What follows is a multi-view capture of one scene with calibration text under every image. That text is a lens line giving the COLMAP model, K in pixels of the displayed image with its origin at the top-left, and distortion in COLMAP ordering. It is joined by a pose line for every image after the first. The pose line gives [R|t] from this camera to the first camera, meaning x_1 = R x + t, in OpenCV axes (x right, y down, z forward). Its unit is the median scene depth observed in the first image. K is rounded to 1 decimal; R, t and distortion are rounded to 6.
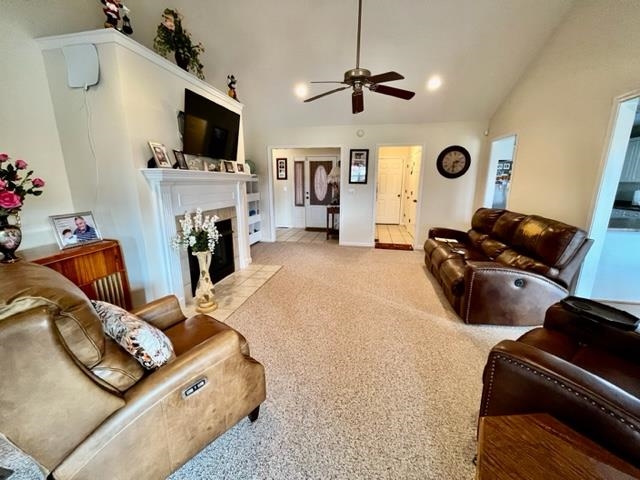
lens RADIAL K [[260.1, 0, 321.8], [0, 260.1, 238.6], [0, 0, 1]] dist [-0.002979, -0.000197]
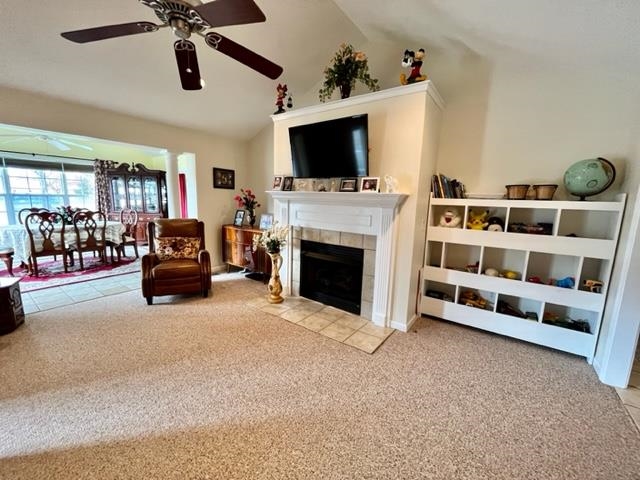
lens RADIAL K [[260.1, 0, 321.8], [0, 260.1, 238.6], [0, 0, 1]] dist [-0.002979, -0.000197]
pose [[-0.419539, 0.134900, -0.897657, 0.485341], [-0.218123, 0.944940, 0.243950, -0.323834], [0.881141, 0.298146, -0.367014, 1.387034]]
